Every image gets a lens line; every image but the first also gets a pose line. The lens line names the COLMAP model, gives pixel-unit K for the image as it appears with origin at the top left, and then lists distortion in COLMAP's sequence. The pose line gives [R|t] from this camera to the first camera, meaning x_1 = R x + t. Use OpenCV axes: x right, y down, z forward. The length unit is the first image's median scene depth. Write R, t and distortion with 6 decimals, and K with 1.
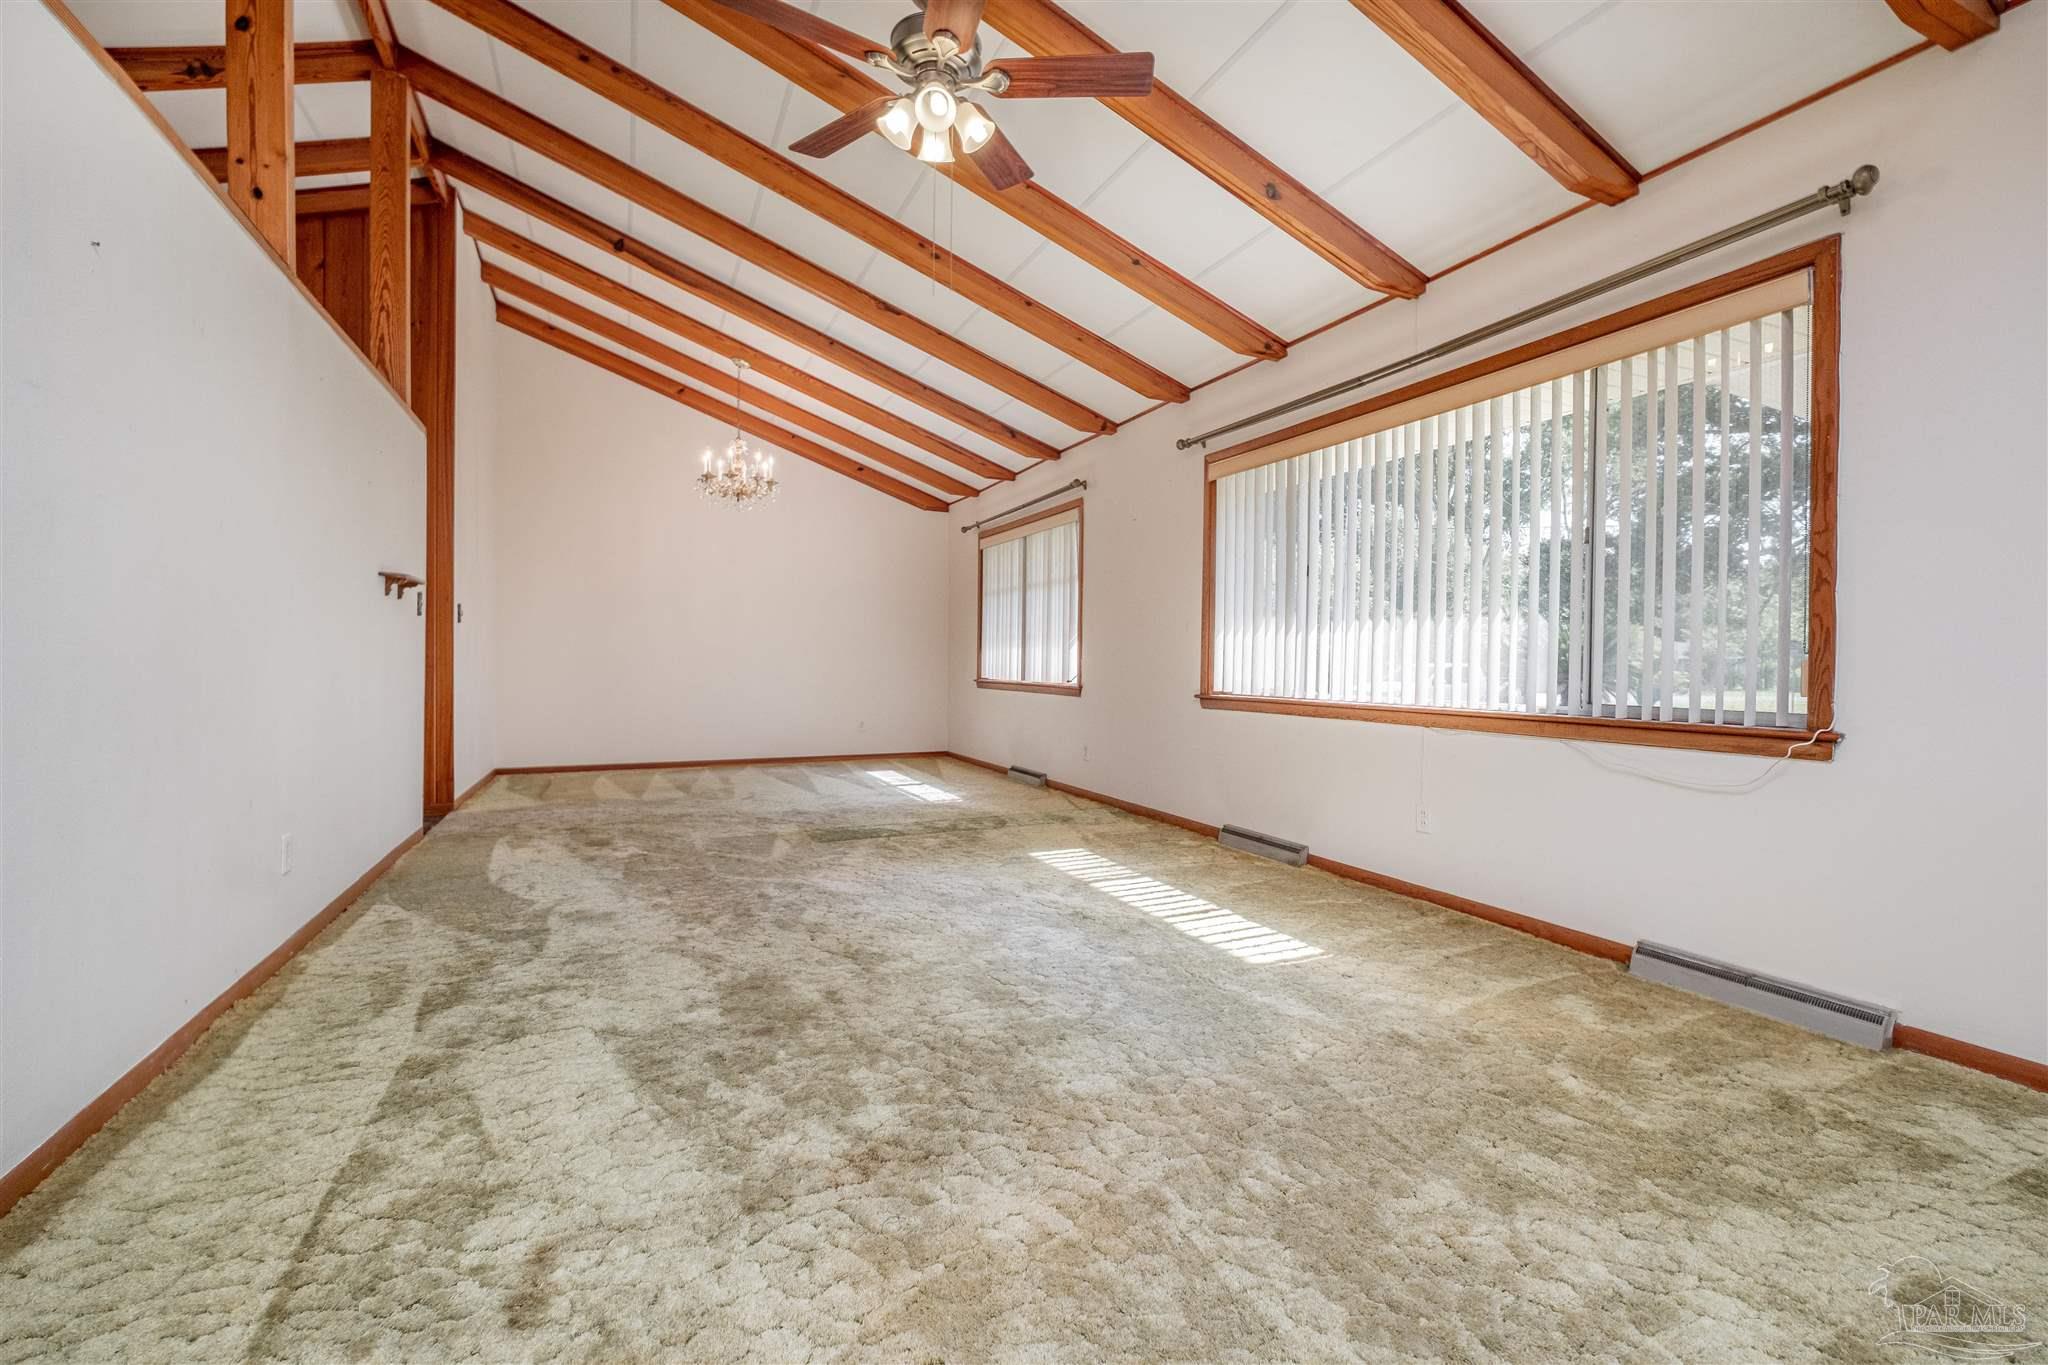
lens RADIAL K [[867.3, 0, 1028.0], [0, 867.3, 660.8], [0, 0, 1]] dist [0.002466, 0.000069]
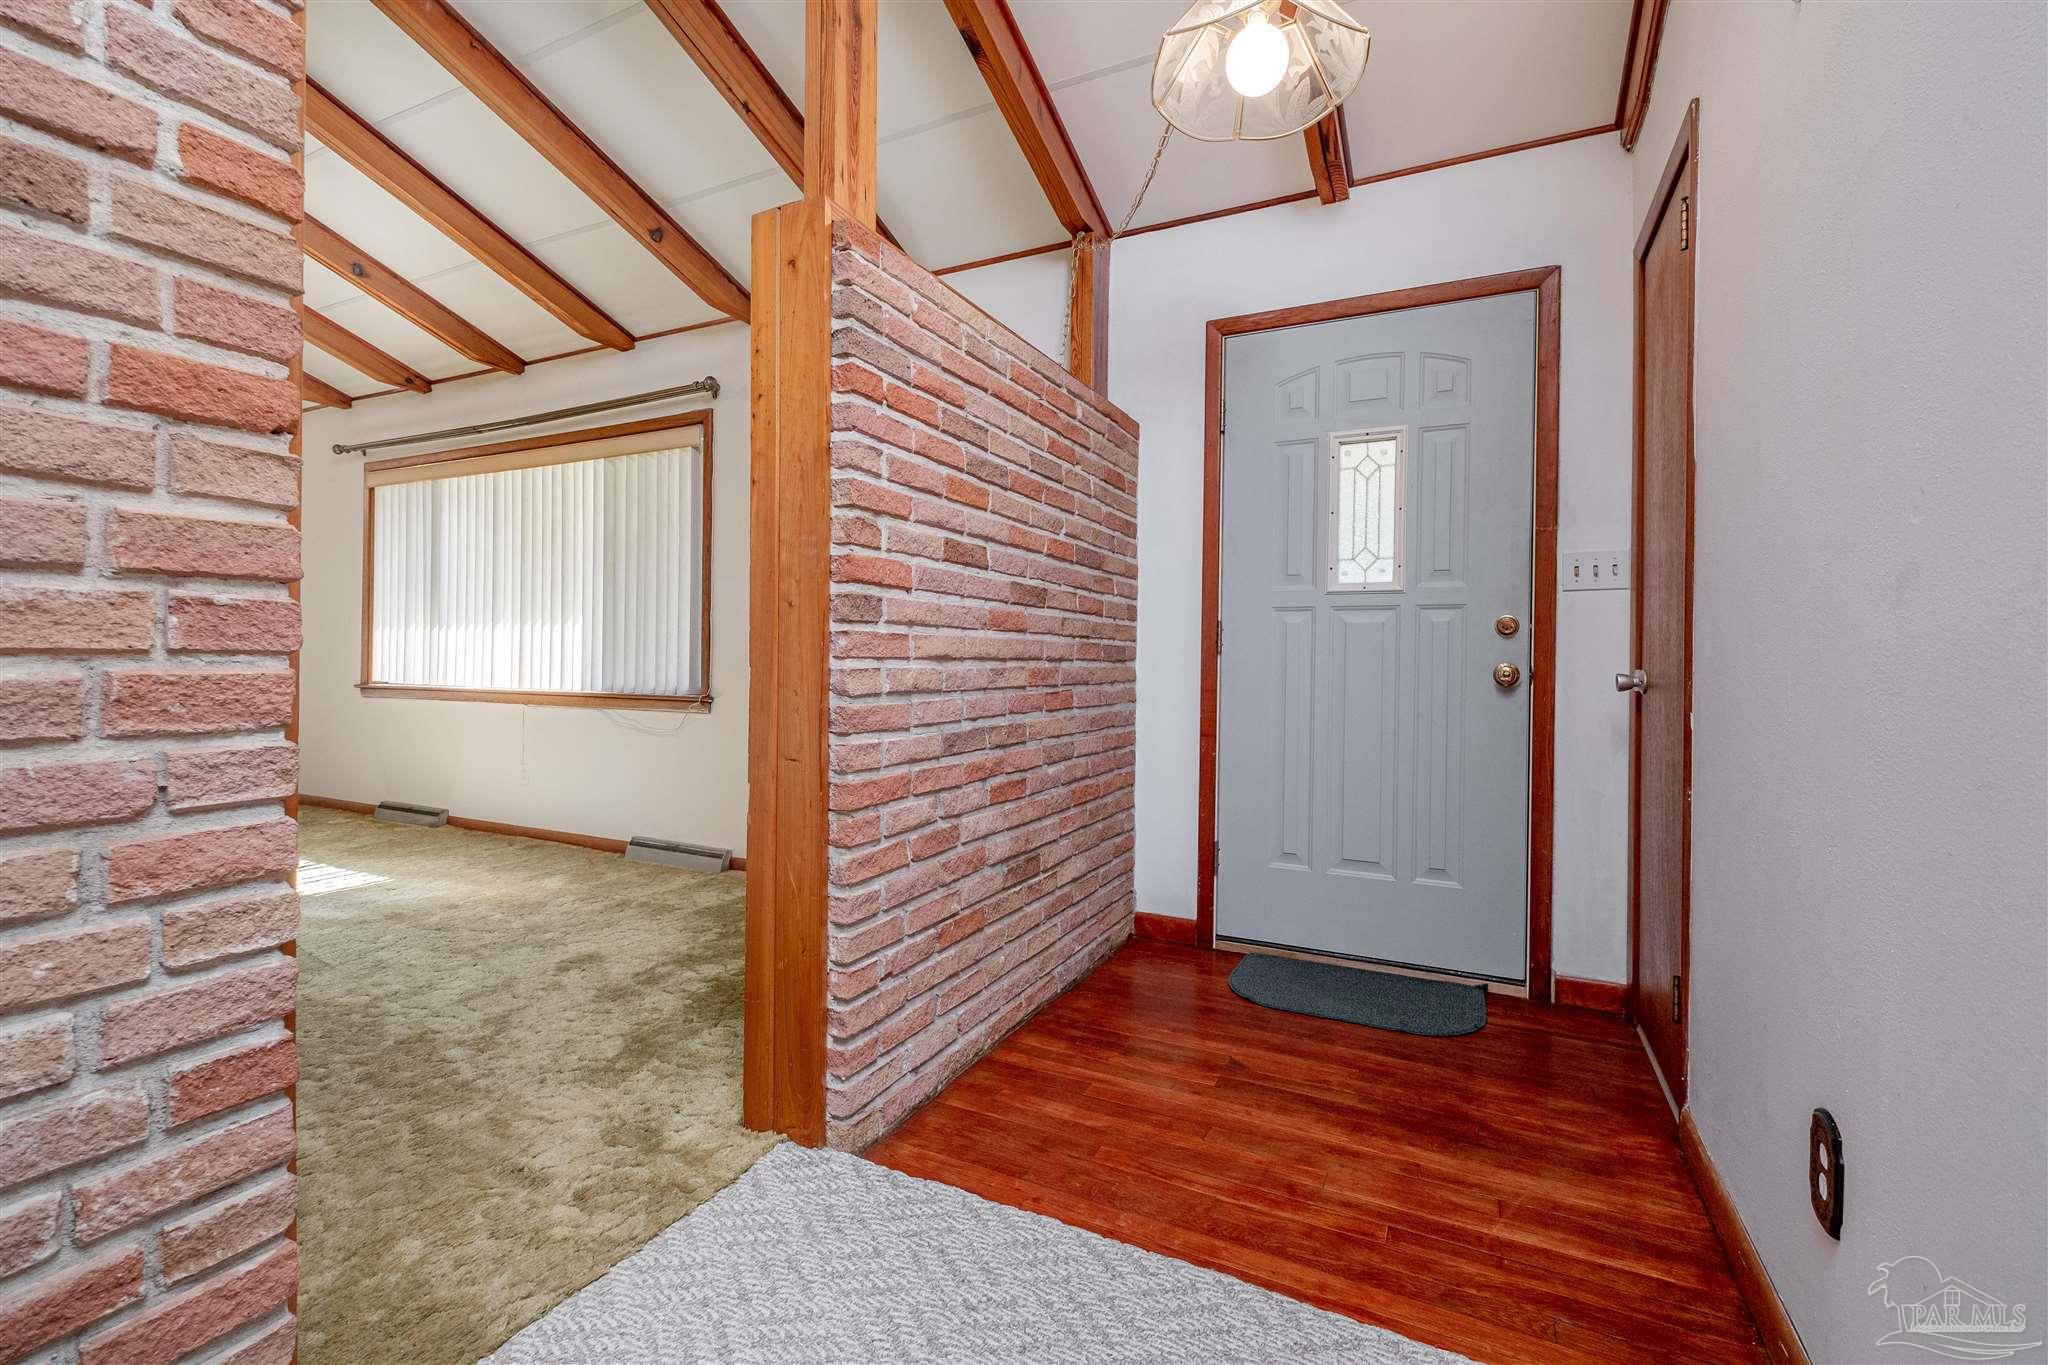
lens RADIAL K [[867.3, 0, 1028.0], [0, 867.3, 660.8], [0, 0, 1]] dist [0.002466, 0.000069]
pose [[0.773498, 0.010379, 0.633713, 0.193640], [-0.009904, 0.999942, -0.004287, 0.008331], [-0.633721, -0.002960, 0.773556, -0.443713]]
